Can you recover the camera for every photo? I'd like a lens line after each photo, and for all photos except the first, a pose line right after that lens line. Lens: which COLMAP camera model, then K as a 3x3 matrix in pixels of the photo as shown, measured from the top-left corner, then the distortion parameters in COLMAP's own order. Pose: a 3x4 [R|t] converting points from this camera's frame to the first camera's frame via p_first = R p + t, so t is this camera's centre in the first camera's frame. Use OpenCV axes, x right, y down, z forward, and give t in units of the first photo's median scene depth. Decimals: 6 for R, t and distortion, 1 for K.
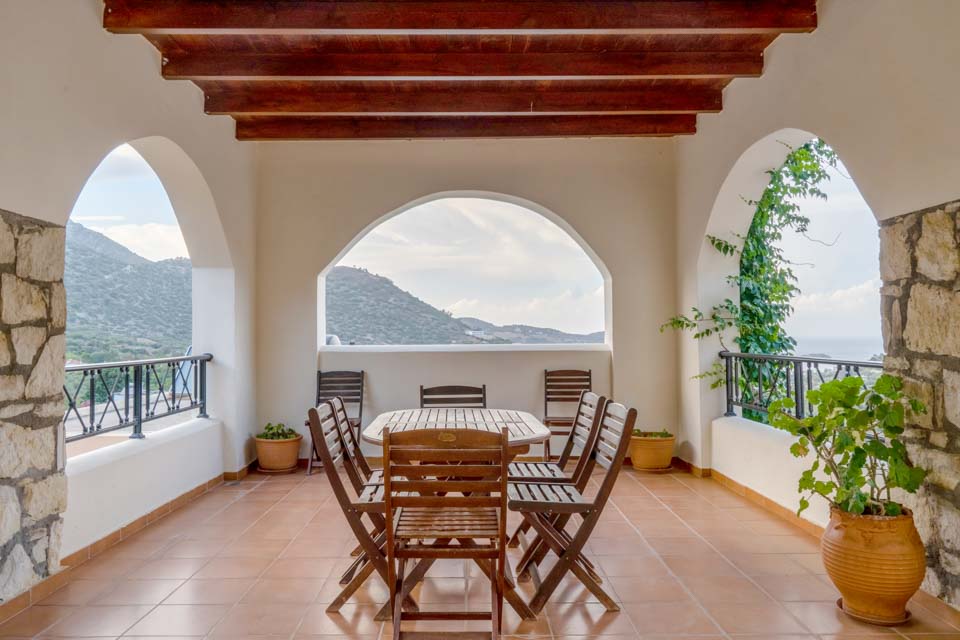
lens RADIAL K [[726.5, 0, 476.7], [0, 726.5, 319.0], [0, 0, 1]] dist [-0.005052, -0.000618]
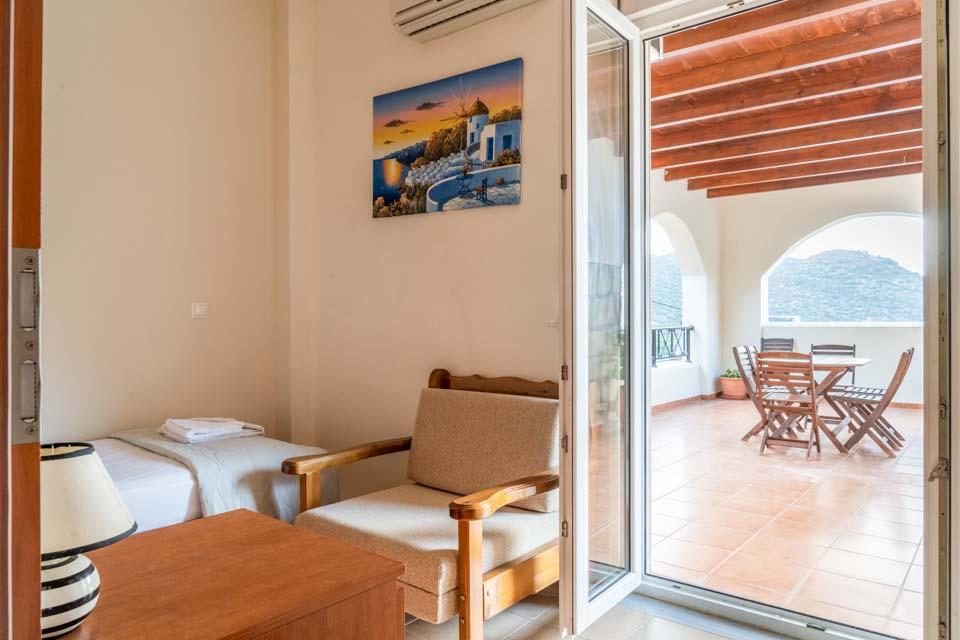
lens RADIAL K [[649.2, 0, 478.4], [0, 649.2, 318.7], [0, 0, 1]] dist [0.007689, 0.000949]
pose [[0.771838, 0.003035, -0.635812, 0.203599], [0.011701, 0.999751, 0.018977, -0.003520], [0.635712, -0.022087, 0.771610, -0.472220]]
